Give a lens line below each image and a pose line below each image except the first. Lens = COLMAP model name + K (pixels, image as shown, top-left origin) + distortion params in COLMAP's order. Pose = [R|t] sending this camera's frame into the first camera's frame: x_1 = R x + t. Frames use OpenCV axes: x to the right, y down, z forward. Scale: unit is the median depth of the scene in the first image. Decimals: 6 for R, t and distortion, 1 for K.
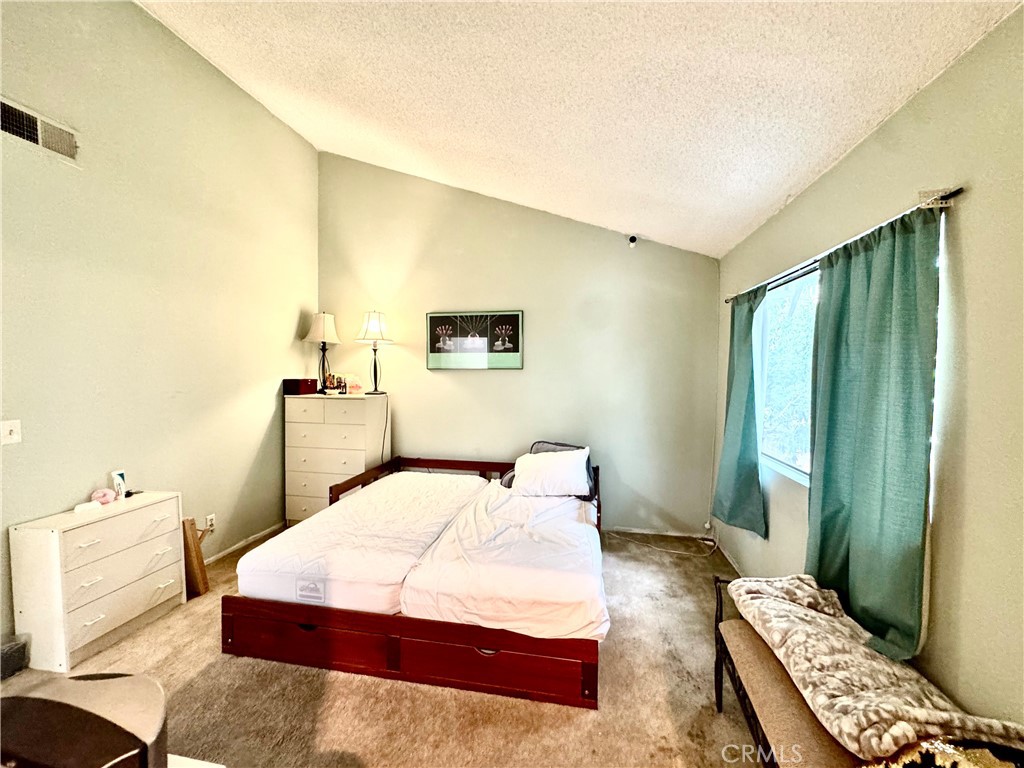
lens RADIAL K [[409.1, 0, 512.0], [0, 409.1, 383.3], [0, 0, 1]] dist [-0.002453, 0.000461]
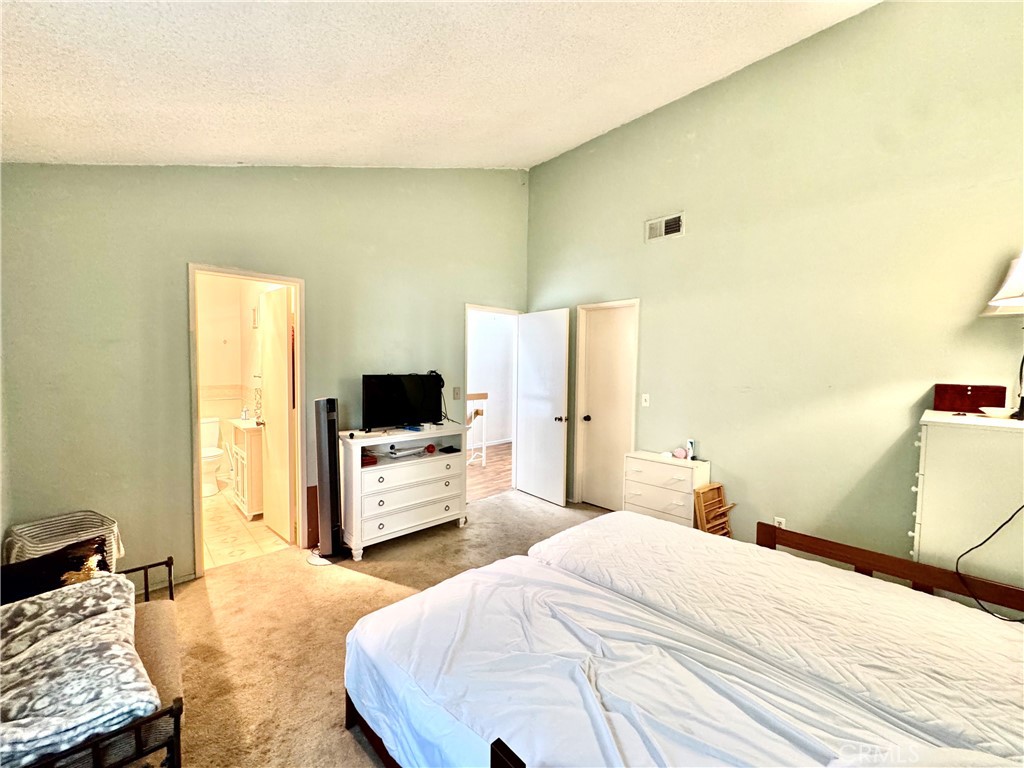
lens RADIAL K [[409.1, 0, 512.0], [0, 409.1, 383.3], [0, 0, 1]] dist [-0.002453, 0.000461]
pose [[-0.592712, 0.021092, -0.805138, 0.332197], [-0.038647, 0.997761, 0.054589, -0.019781], [0.804487, 0.063472, -0.590570, 0.824248]]
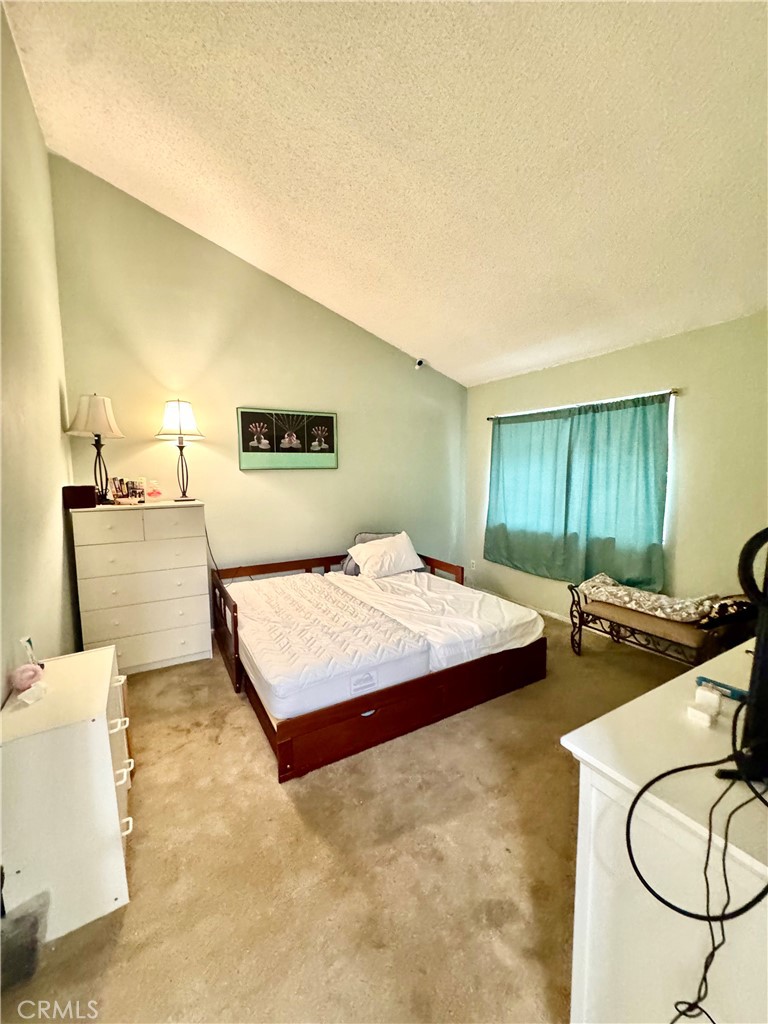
lens RADIAL K [[409.1, 0, 384.0], [0, 409.1, 512.0], [0, 0, 1]] dist [-0.002453, 0.000461]
pose [[0.756337, -0.081156, 0.649129, -0.590173], [0.031512, 0.995643, 0.087761, -0.011291], [-0.653423, -0.045921, 0.755599, 0.099564]]
